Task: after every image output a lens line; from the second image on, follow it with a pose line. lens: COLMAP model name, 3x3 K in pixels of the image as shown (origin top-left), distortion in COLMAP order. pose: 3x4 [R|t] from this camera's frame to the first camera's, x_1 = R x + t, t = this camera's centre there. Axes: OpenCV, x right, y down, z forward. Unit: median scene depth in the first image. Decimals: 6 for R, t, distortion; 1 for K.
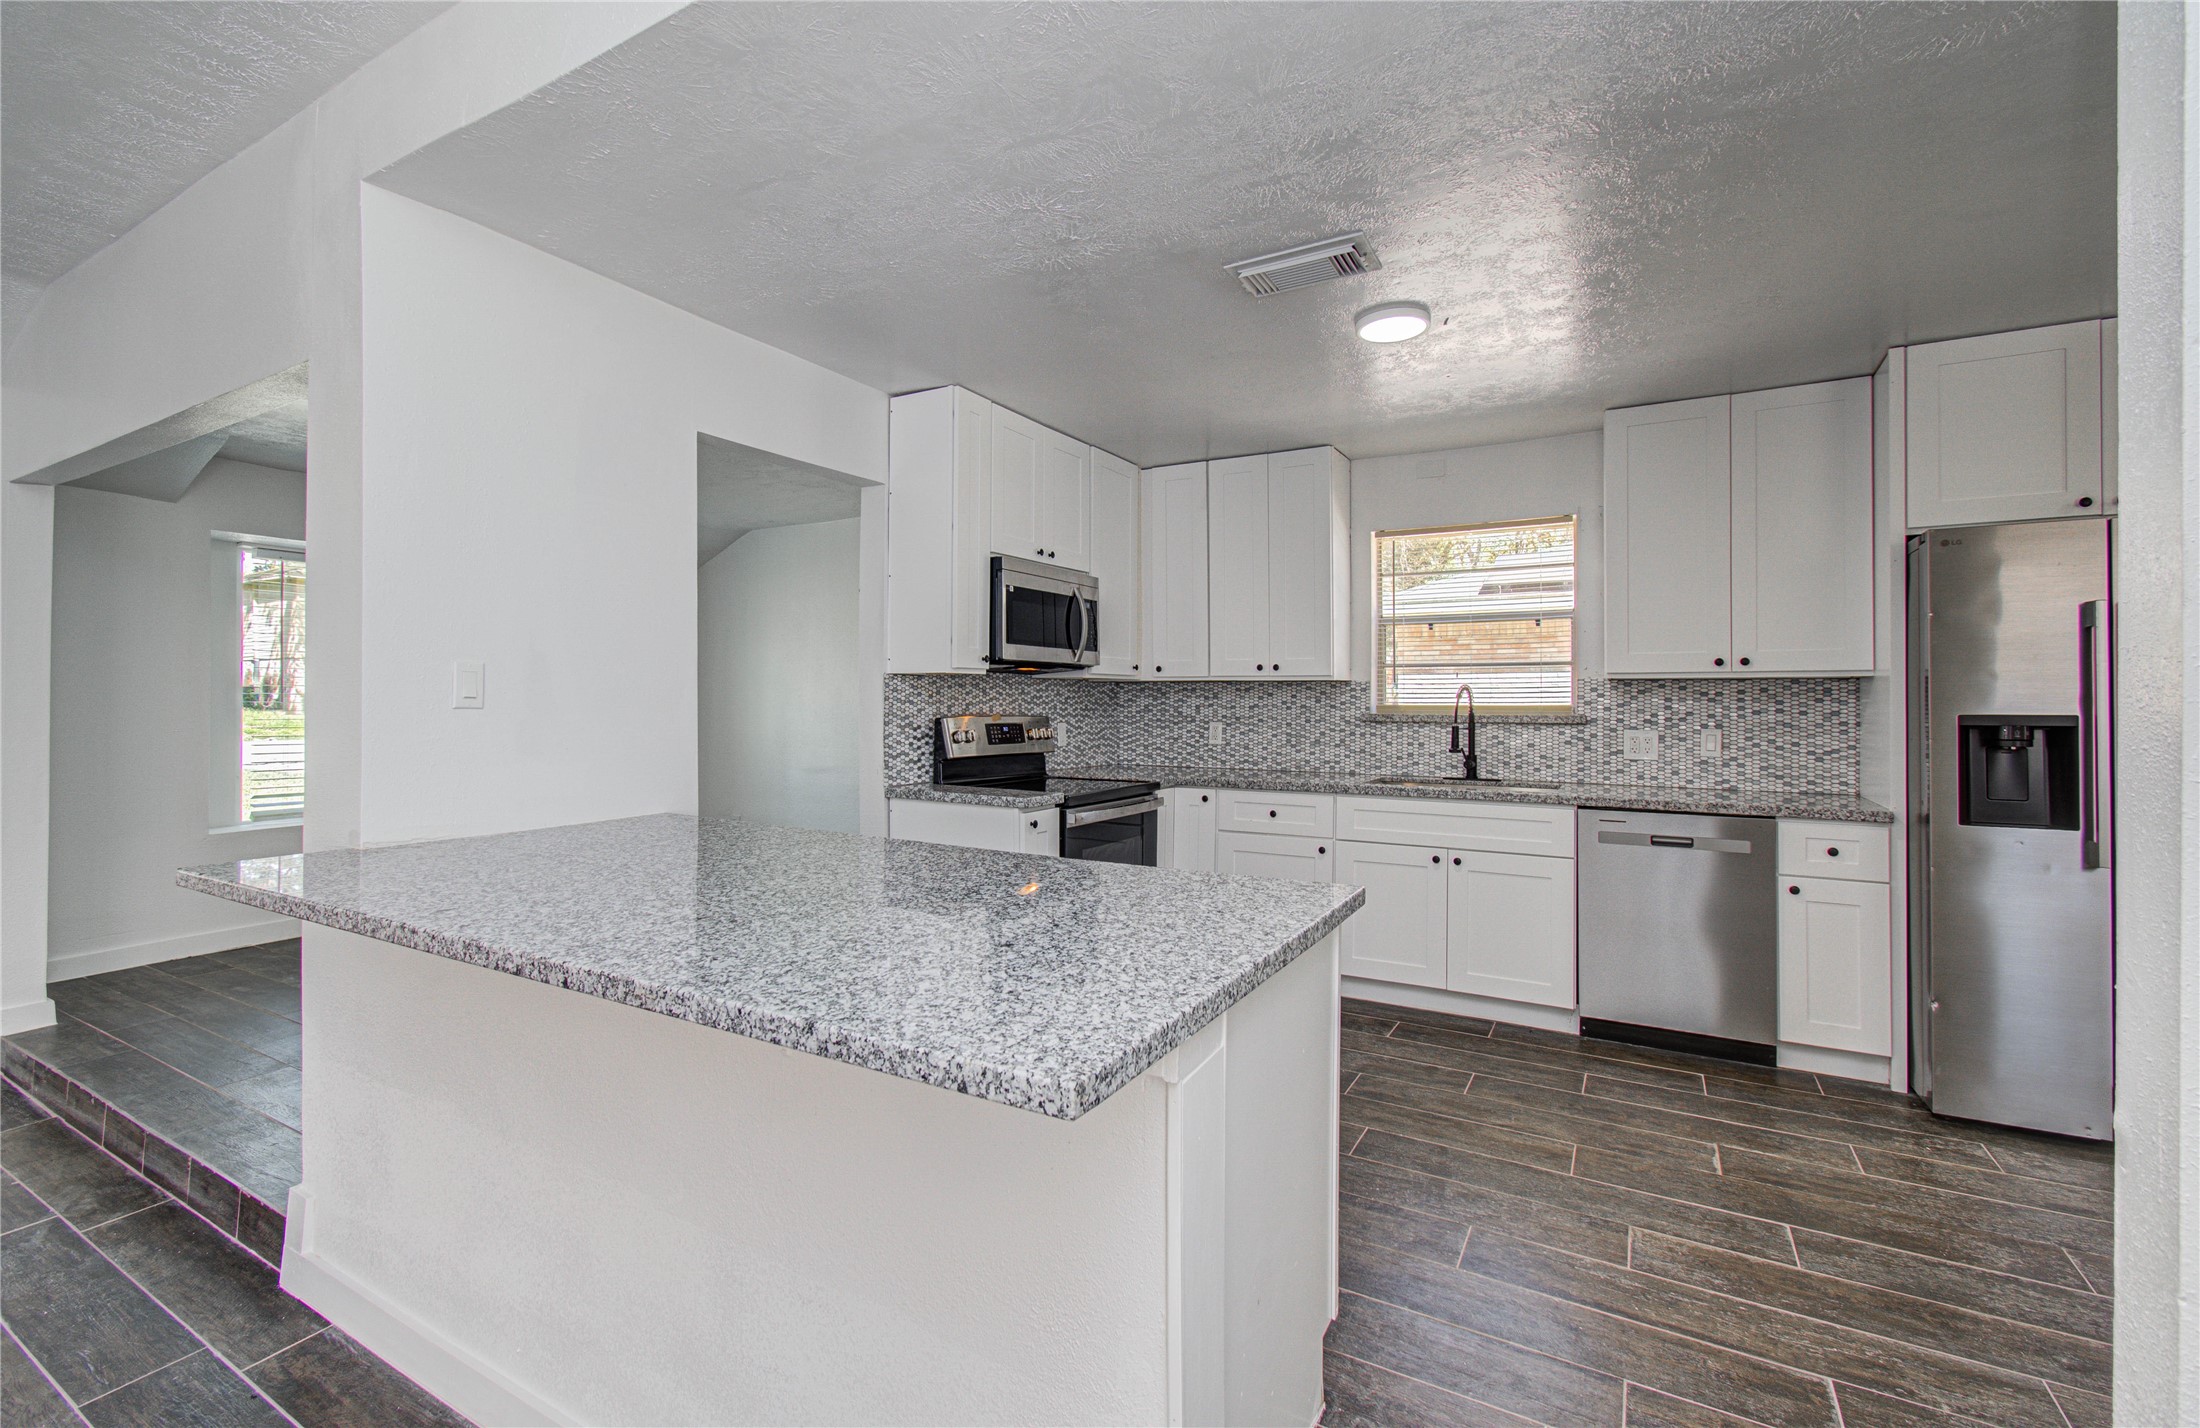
lens RADIAL K [[925.0, 0, 1081.7], [0, 925.0, 711.9], [0, 0, 1]] dist [-0.013948, -0.000377]
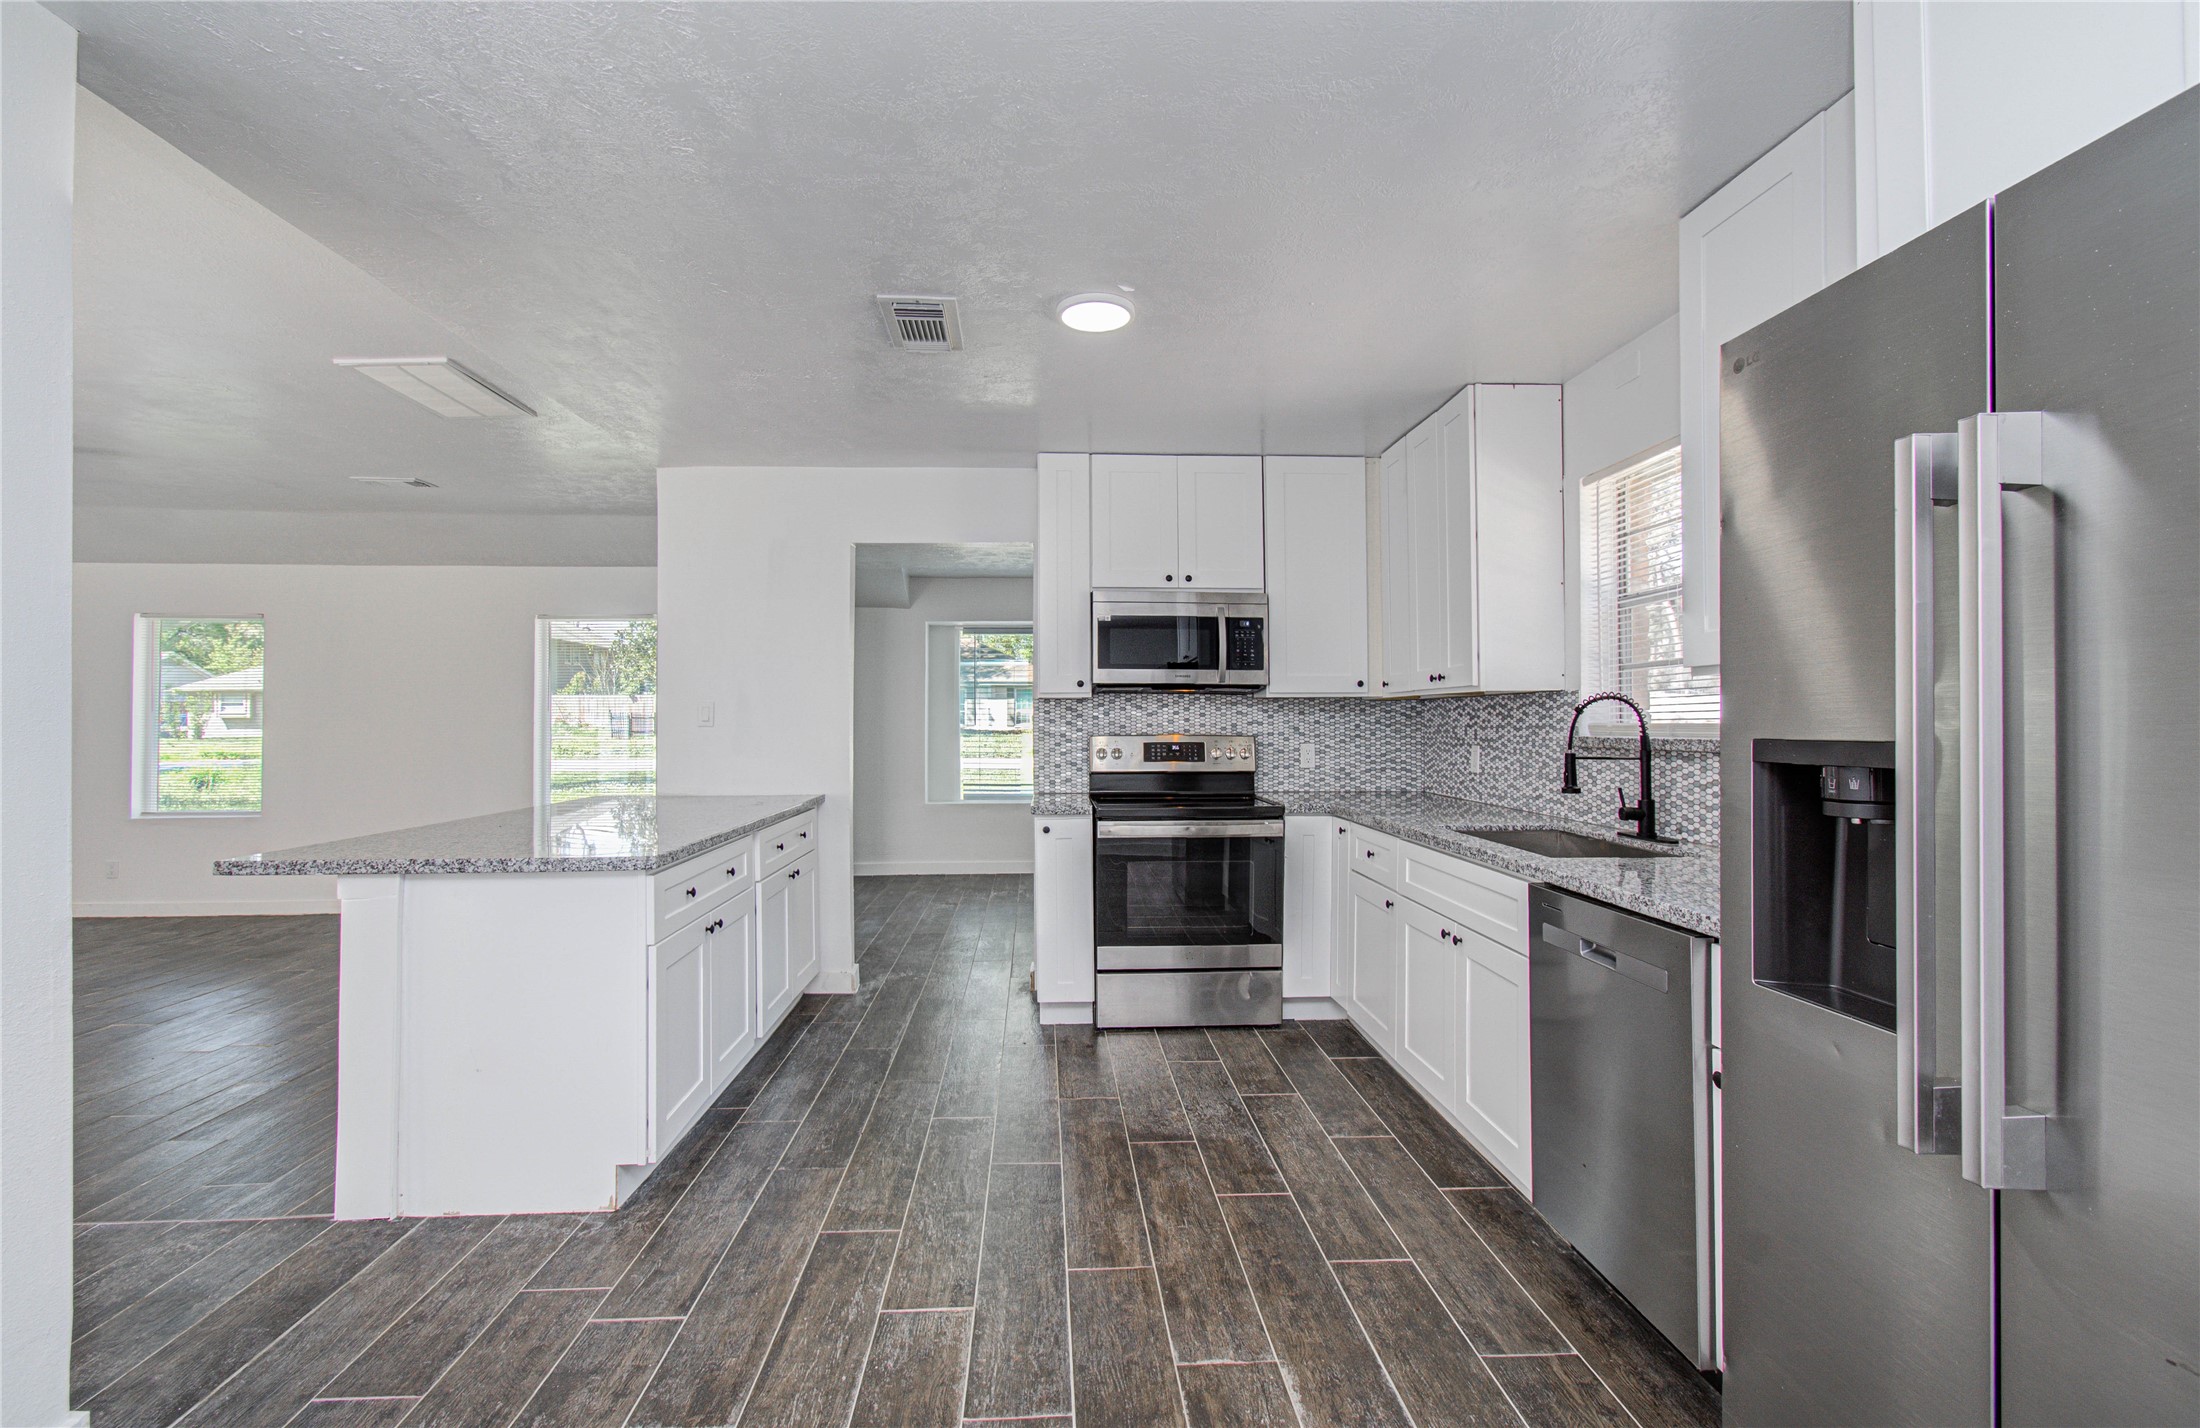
lens RADIAL K [[968.1, 0, 1100.0], [0, 968.1, 714.0], [0, 0, 1]] dist [-0.000203, -0.004481]
pose [[0.570459, -0.011990, -0.821238, 0.875881], [-0.001940, 0.999871, -0.015946, -0.002387], [0.821323, 0.010690, 0.570363, 0.336945]]
